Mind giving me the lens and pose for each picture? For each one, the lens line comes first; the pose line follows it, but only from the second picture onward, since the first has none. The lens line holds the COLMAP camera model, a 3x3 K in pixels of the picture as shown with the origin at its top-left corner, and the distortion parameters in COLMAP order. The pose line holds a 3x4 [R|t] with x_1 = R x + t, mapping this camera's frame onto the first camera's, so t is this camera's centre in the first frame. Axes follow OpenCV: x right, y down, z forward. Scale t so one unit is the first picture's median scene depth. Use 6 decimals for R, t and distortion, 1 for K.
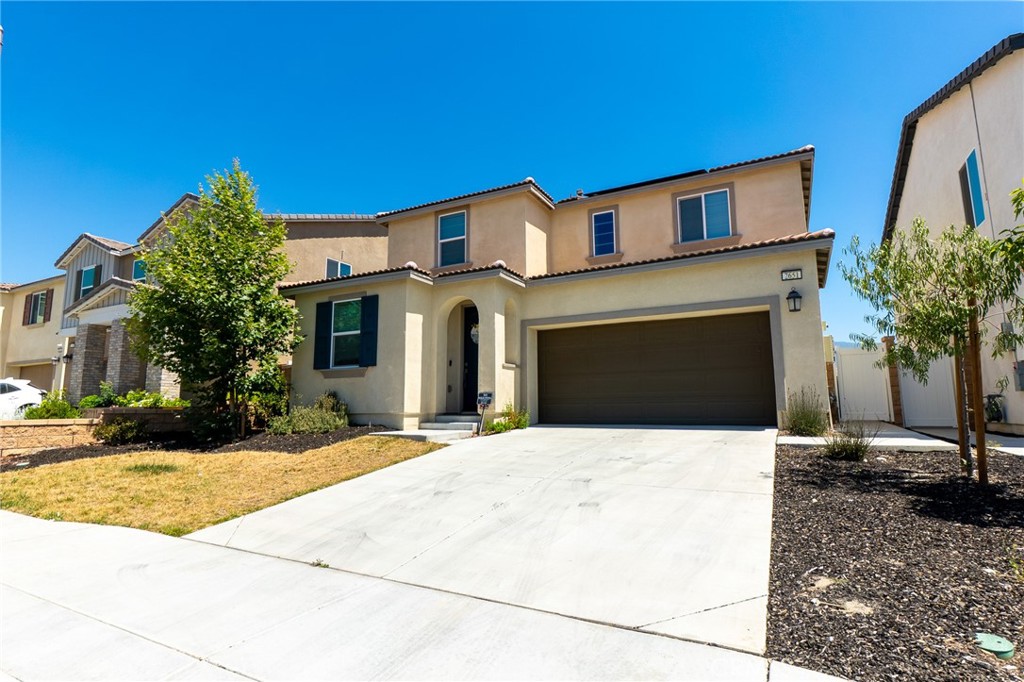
lens RADIAL K [[516.6, 0, 512.0], [0, 516.6, 341.0], [0, 0, 1]] dist [0.002007, 0.000548]
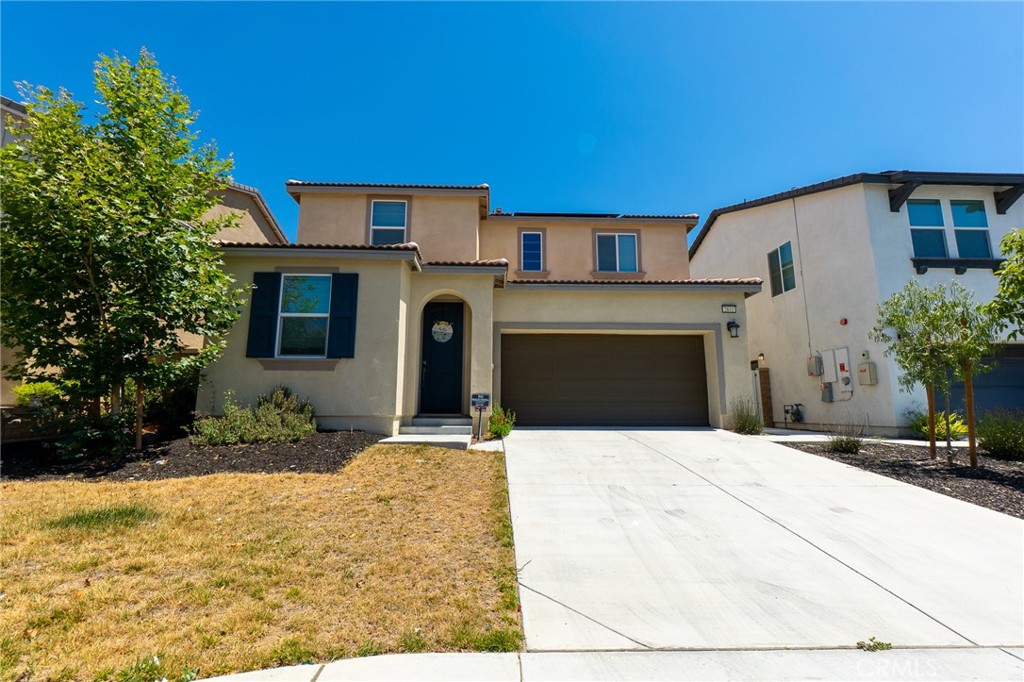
lens RADIAL K [[442.0, 0, 512.0], [0, 442.0, 341.0], [0, 0, 1]] dist [-0.003196, -0.000551]
pose [[0.866743, 0.083640, 0.491692, -0.353780], [-0.073180, 0.996496, -0.040510, 0.027399], [-0.493358, -0.000870, 0.869826, 0.231170]]
